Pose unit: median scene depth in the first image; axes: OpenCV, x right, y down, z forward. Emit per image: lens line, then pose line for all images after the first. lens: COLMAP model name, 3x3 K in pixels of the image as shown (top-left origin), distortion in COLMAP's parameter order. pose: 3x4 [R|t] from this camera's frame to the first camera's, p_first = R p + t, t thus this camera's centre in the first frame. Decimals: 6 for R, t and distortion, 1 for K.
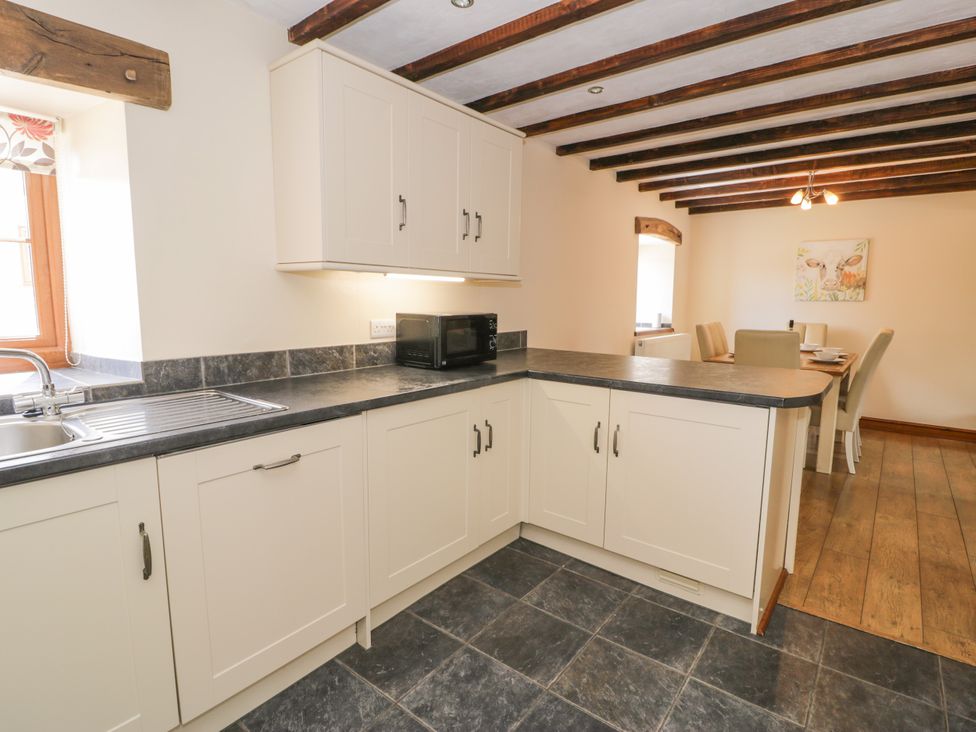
lens RADIAL K [[509.1, 0, 488.0], [0, 509.1, 366.0], [0, 0, 1]] dist [0.000572, -0.014096]
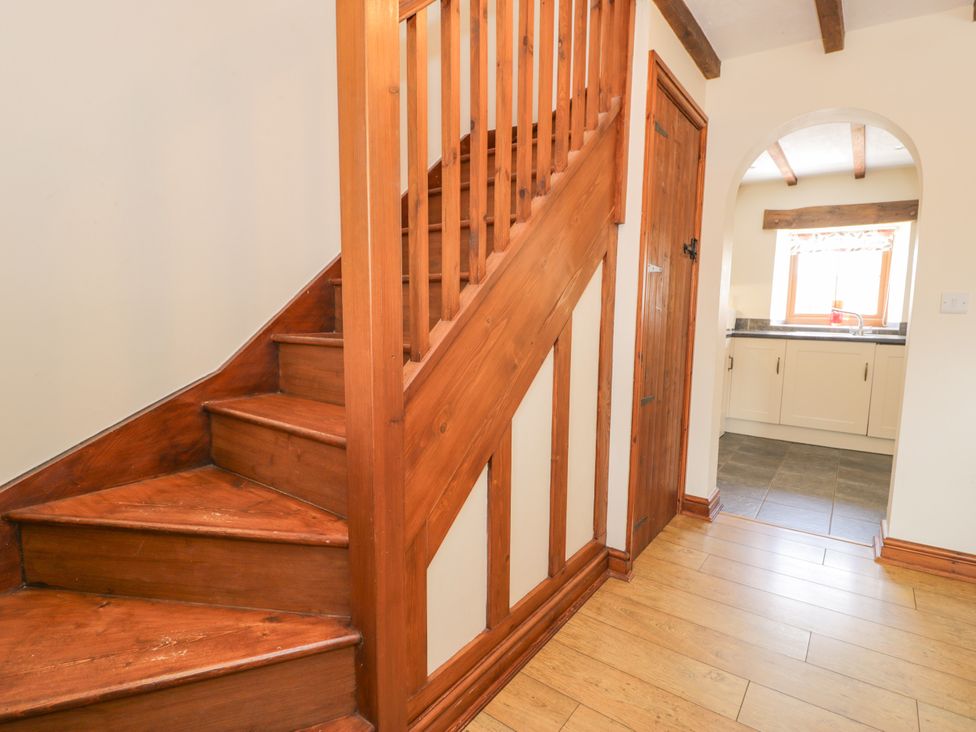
lens RADIAL K [[509.1, 0, 488.0], [0, 509.1, 366.0], [0, 0, 1]] dist [0.000572, -0.014096]
pose [[0.049245, 0.105666, -0.993182, 1.698648], [-0.146210, 0.984438, 0.097487, 0.252583], [0.988027, 0.140412, 0.063928, -1.130097]]
